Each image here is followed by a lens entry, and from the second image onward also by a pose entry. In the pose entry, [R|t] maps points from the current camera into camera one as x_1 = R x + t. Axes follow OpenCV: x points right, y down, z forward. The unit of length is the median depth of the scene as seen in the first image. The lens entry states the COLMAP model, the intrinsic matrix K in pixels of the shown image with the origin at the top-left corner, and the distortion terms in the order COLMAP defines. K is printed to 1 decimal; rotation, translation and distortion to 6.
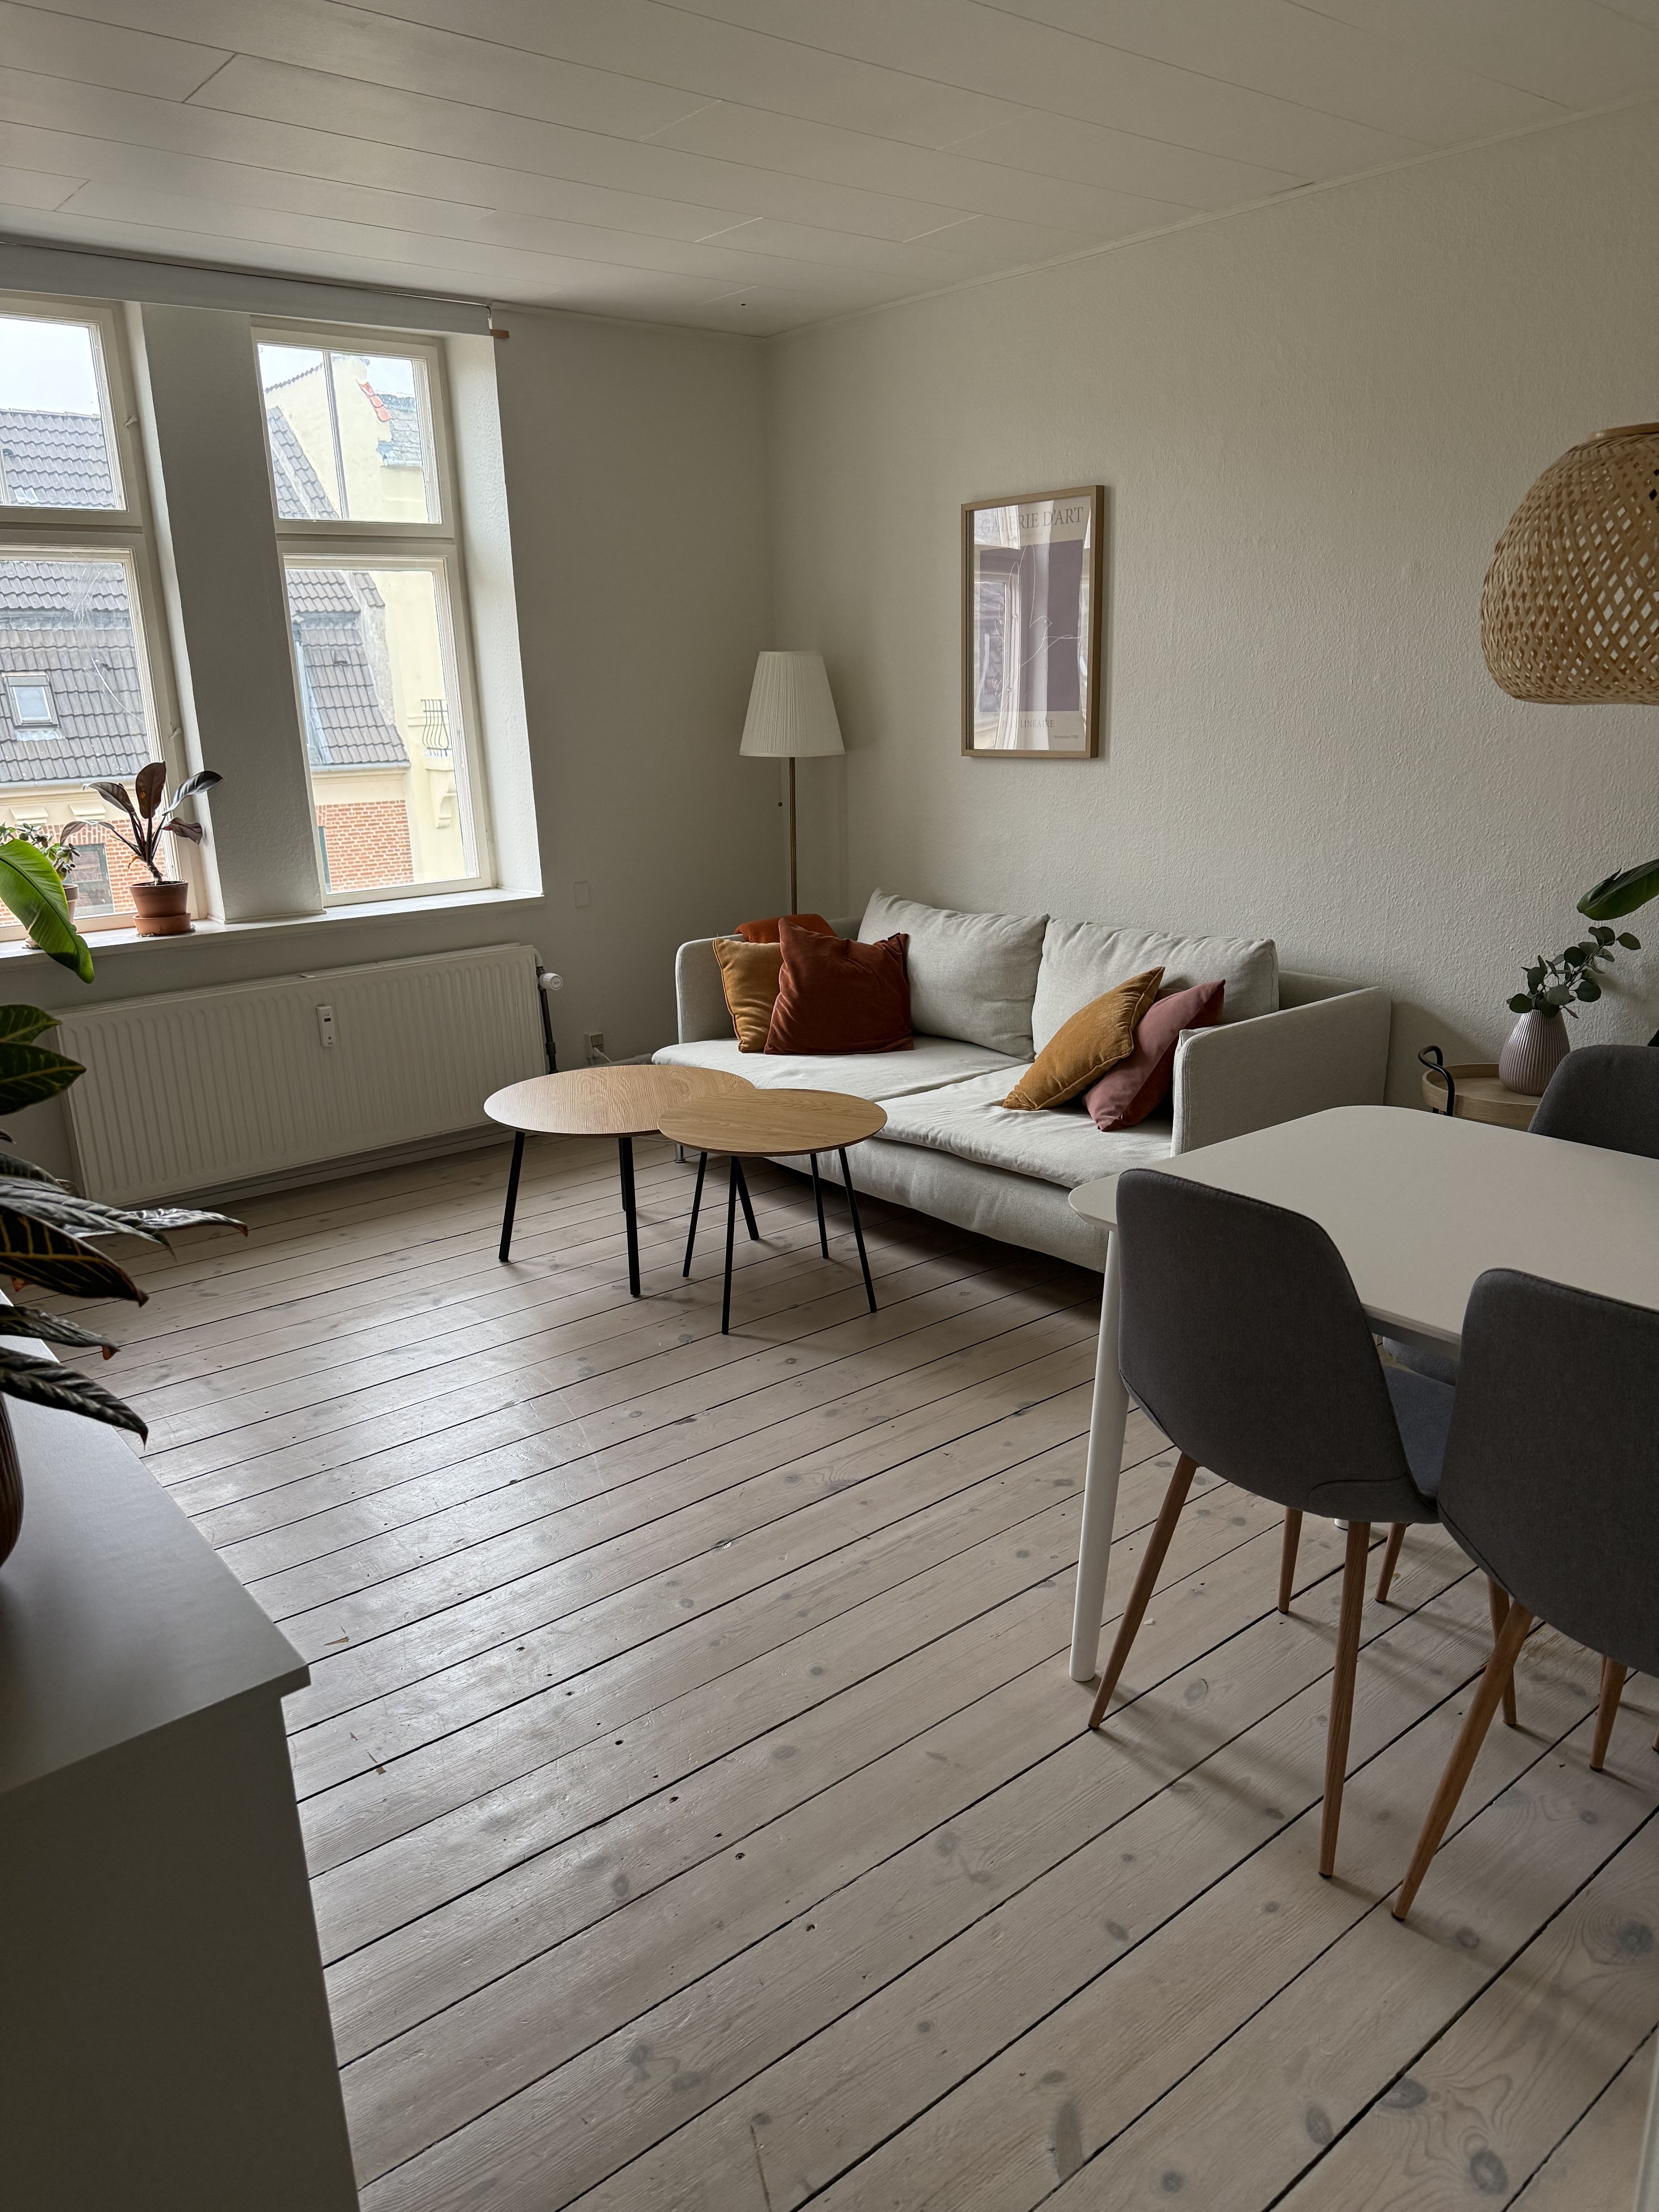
lens RADIAL K [[1511.5, 0, 829.5], [0, 1511.5, 1106.0], [0, 0, 1]] dist [0.143327, -0.228672]
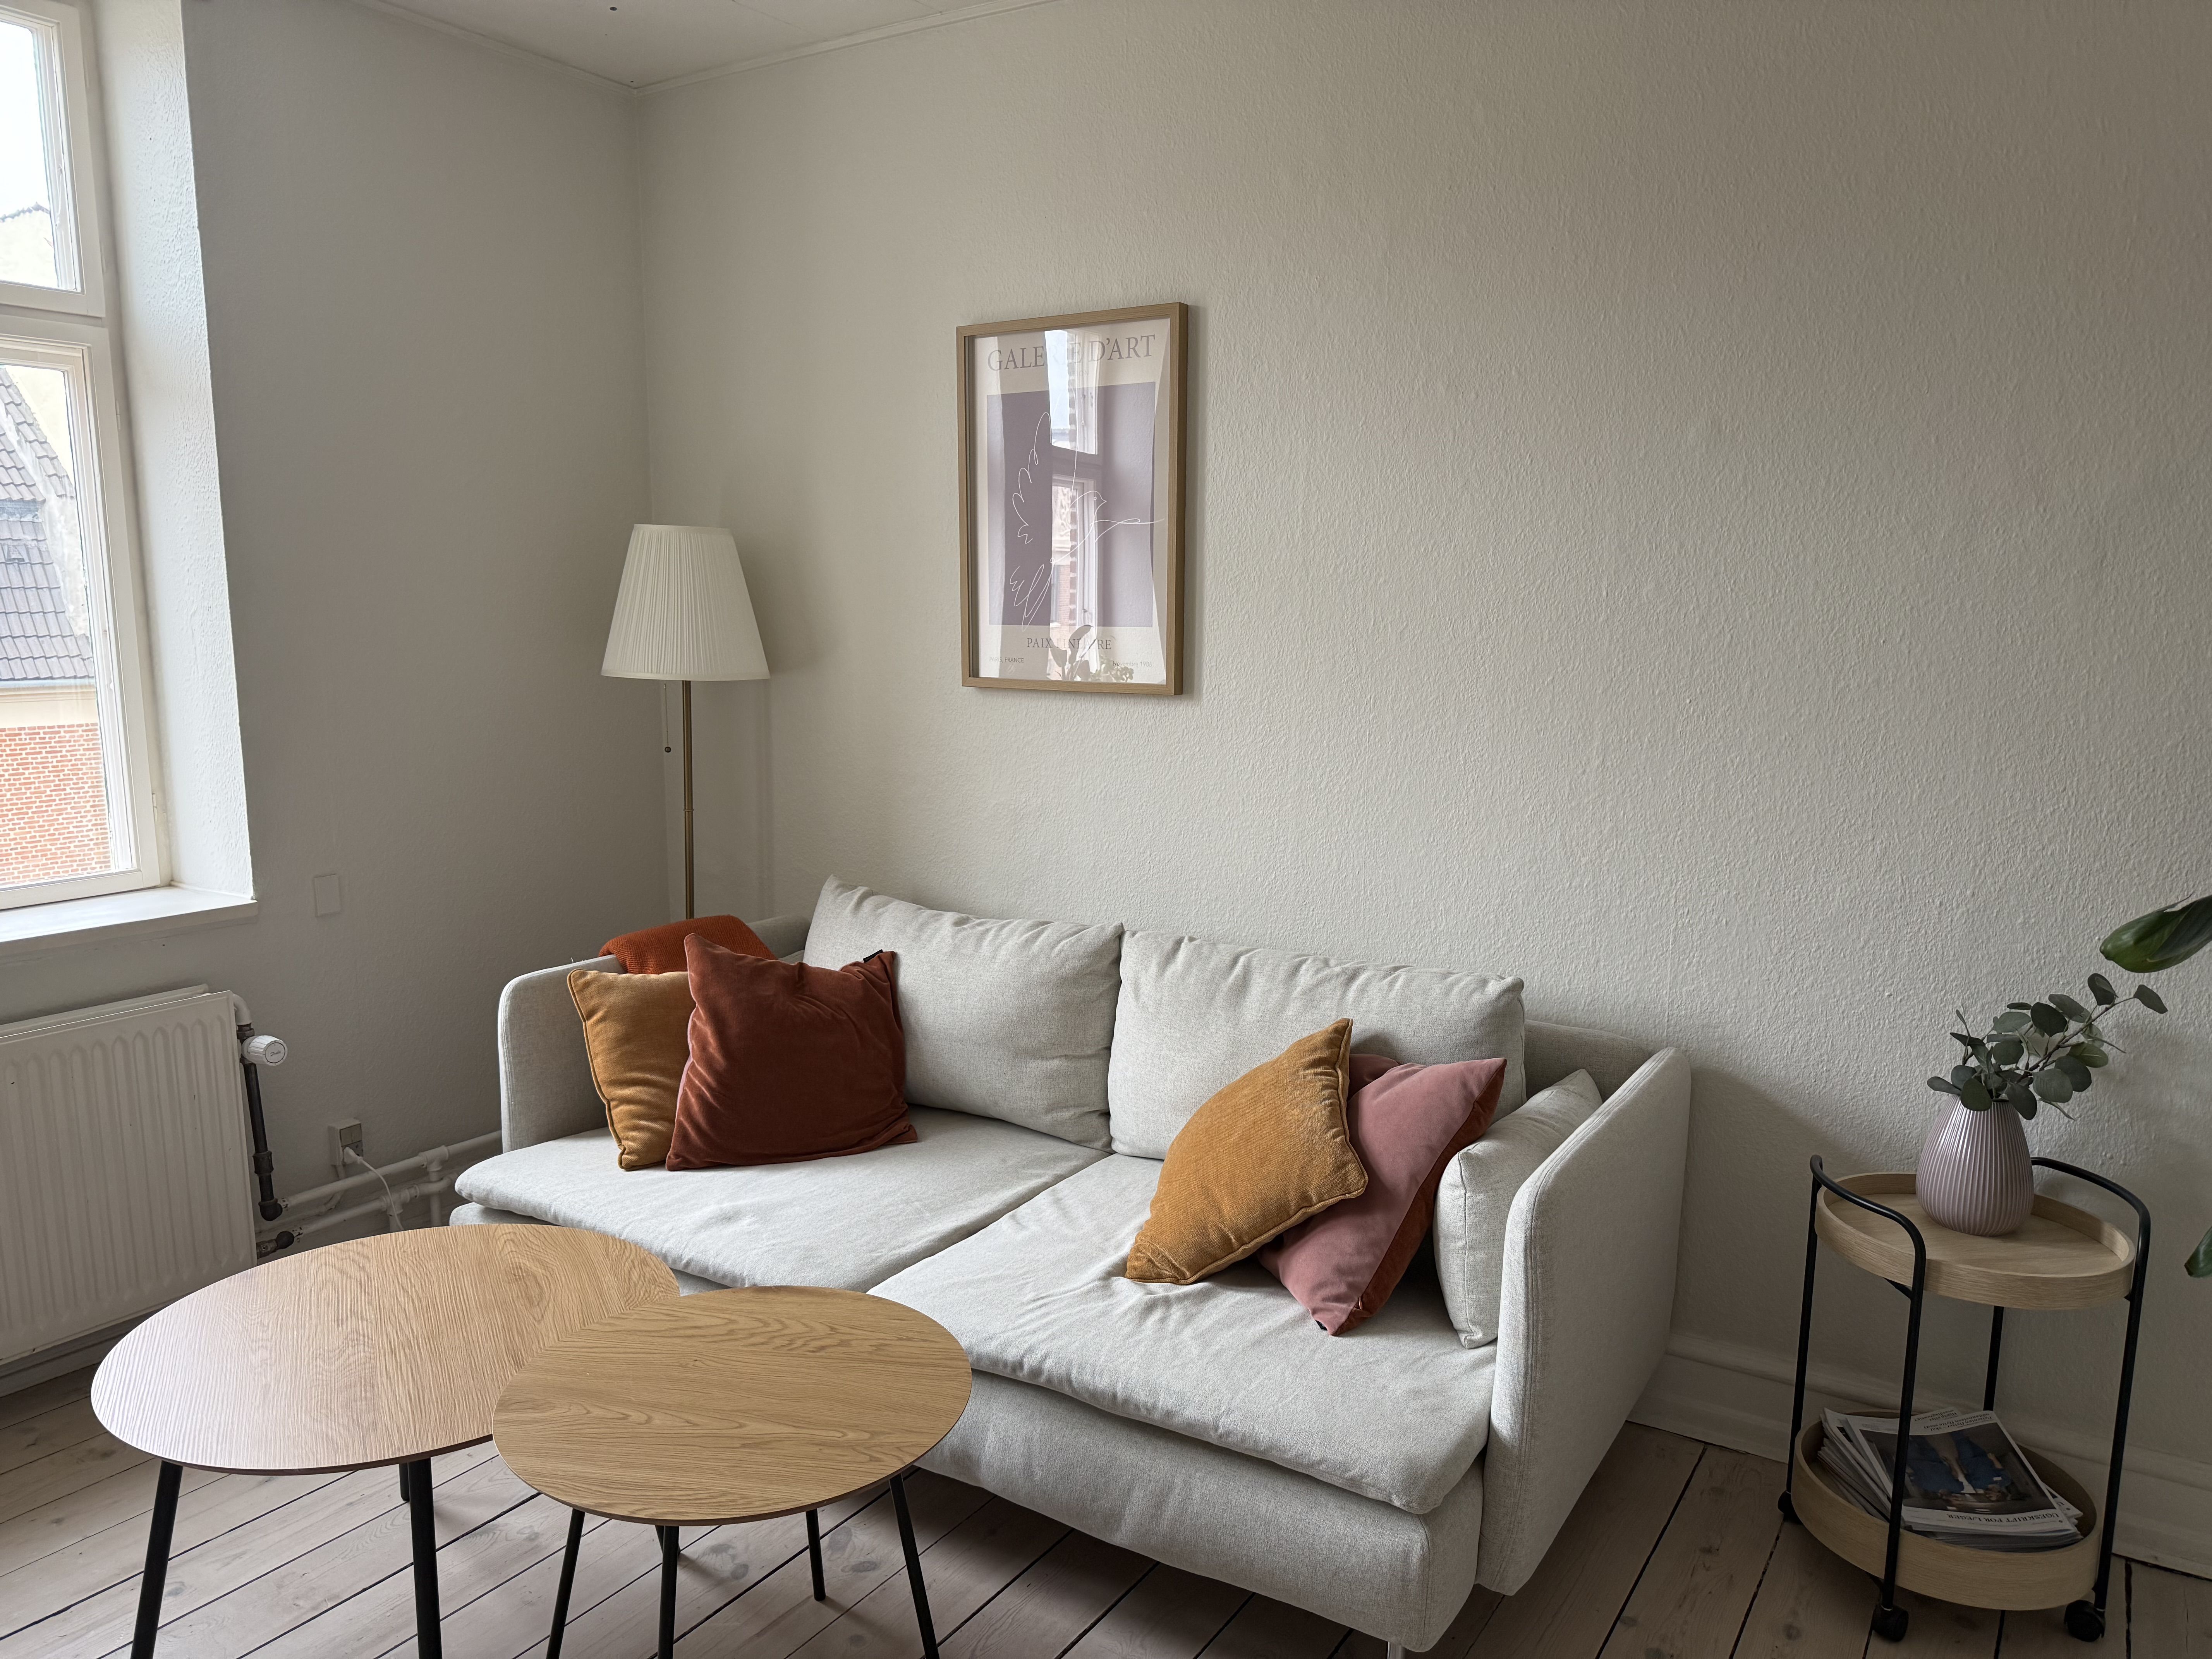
lens RADIAL K [[1511.5, 0, 1106.0], [0, 1511.5, 829.5], [0, 0, 1]] dist [0.143327, -0.228672]
pose [[0.953604, -0.014504, 0.300715, -0.058972], [0.052234, 0.991661, -0.117811, -0.088501], [-0.296498, 0.128052, 0.946410, 0.372015]]
